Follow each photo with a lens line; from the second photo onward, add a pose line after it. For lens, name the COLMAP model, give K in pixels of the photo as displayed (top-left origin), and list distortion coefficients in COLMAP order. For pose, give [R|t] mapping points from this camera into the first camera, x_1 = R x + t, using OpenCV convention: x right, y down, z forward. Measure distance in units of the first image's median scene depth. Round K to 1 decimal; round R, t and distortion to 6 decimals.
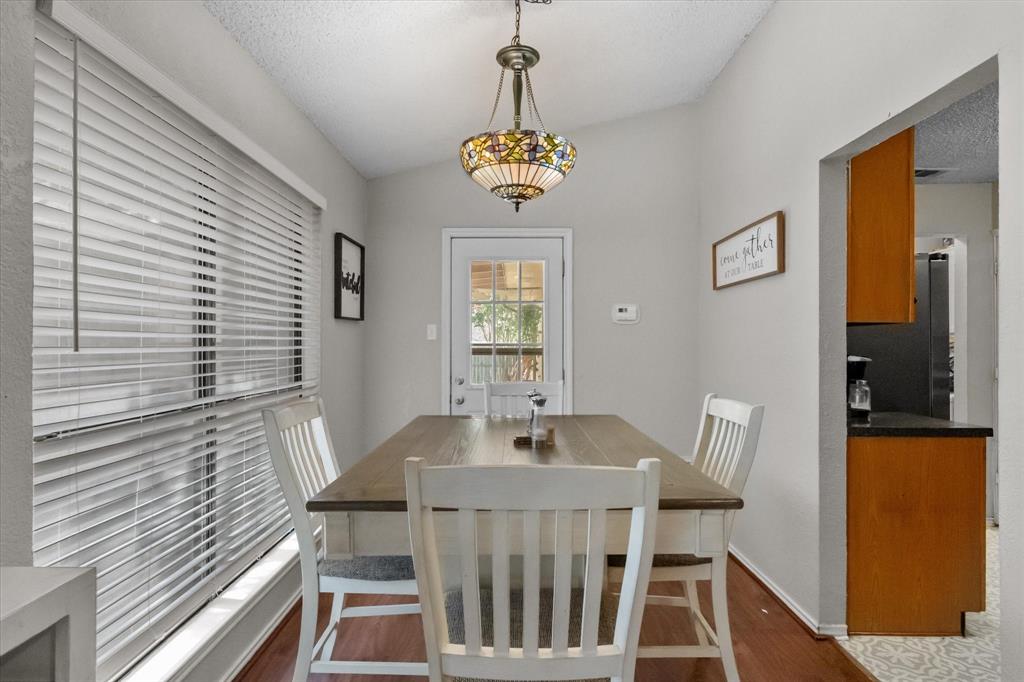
lens RADIAL K [[562.3, 0, 511.5], [0, 562.3, 342.7], [0, 0, 1]] dist [0.051205, -0.000089]
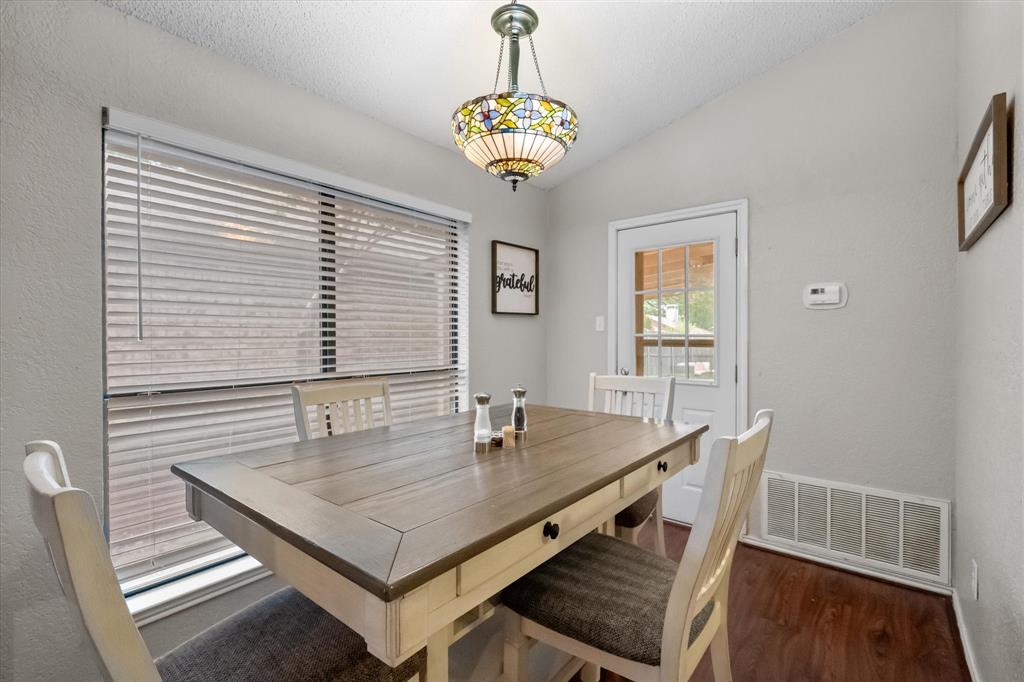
lens RADIAL K [[458.3, 0, 516.7], [0, 458.3, 336.8], [0, 0, 1]] dist [0.050579, -0.000020]
pose [[0.775963, 0.003250, -0.630771, 0.333776], [0.000324, 0.999985, 0.005551, 0.001401], [0.630779, -0.004511, 0.775950, 0.283520]]
